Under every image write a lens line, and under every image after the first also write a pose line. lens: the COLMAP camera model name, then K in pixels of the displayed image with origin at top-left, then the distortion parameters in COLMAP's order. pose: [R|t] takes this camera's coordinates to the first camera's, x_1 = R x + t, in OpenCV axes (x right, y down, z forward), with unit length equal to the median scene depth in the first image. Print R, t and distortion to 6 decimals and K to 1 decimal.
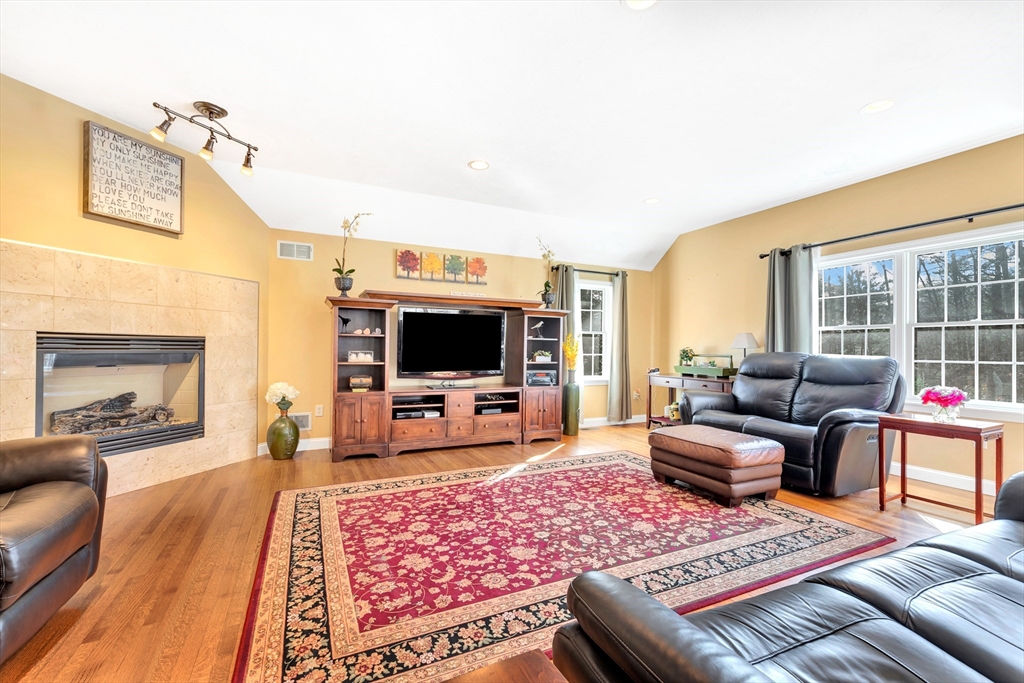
lens RADIAL K [[429.9, 0, 502.9], [0, 429.9, 345.9], [0, 0, 1]] dist [0.004186, 0.000277]
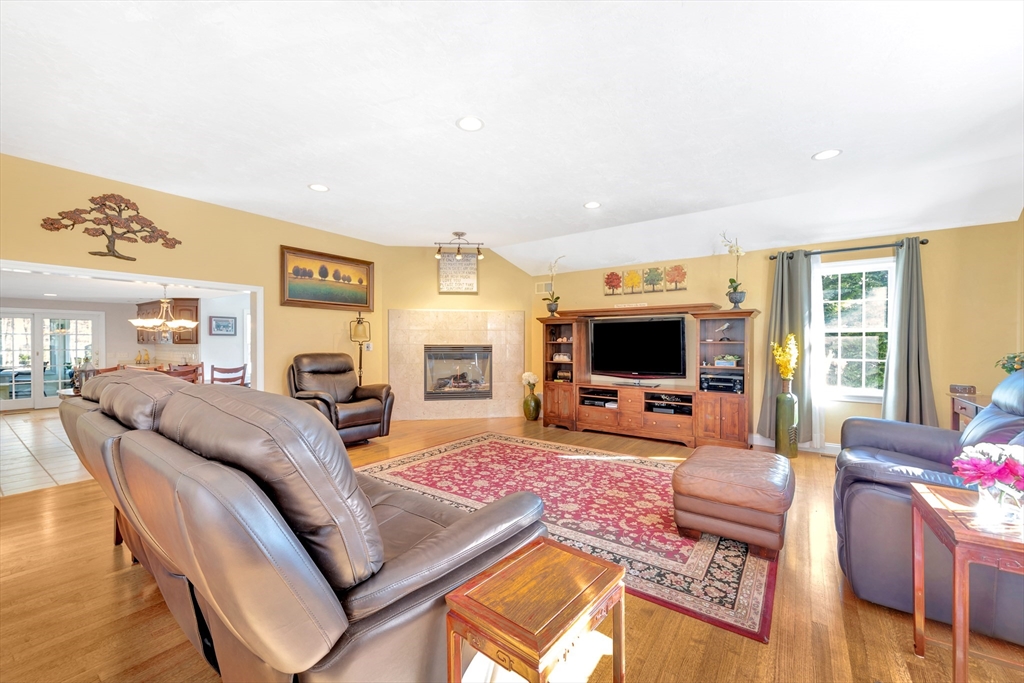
lens RADIAL K [[400.8, 0, 503.9], [0, 400.8, 342.5], [0, 0, 1]] dist [0.002021, 0.000052]
pose [[0.480712, -0.011116, -0.876808, 0.905722], [0.010927, 0.999918, -0.006686, -0.021246], [0.876810, -0.006367, 0.480794, 0.232667]]
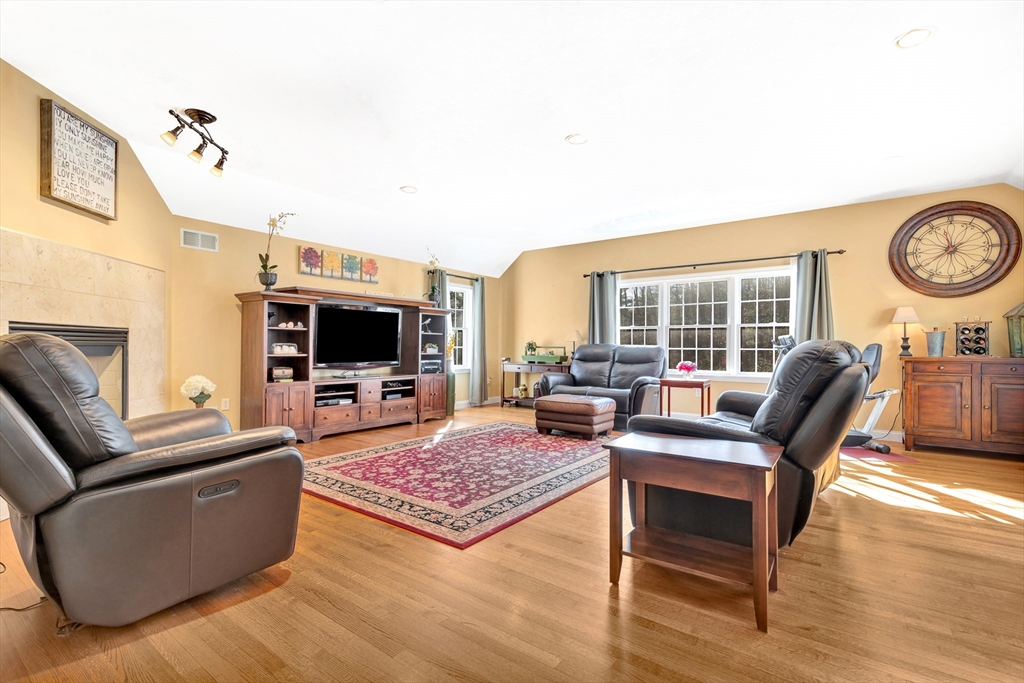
lens RADIAL K [[466.6, 0, 499.6], [0, 466.6, 344.3], [0, 0, 1]] dist [0.004644, 0.000112]
pose [[0.889834, -0.002762, 0.456275, -0.465986], [0.000293, 0.999985, 0.005481, 0.009072], [-0.456283, -0.004744, 0.889822, -0.312438]]
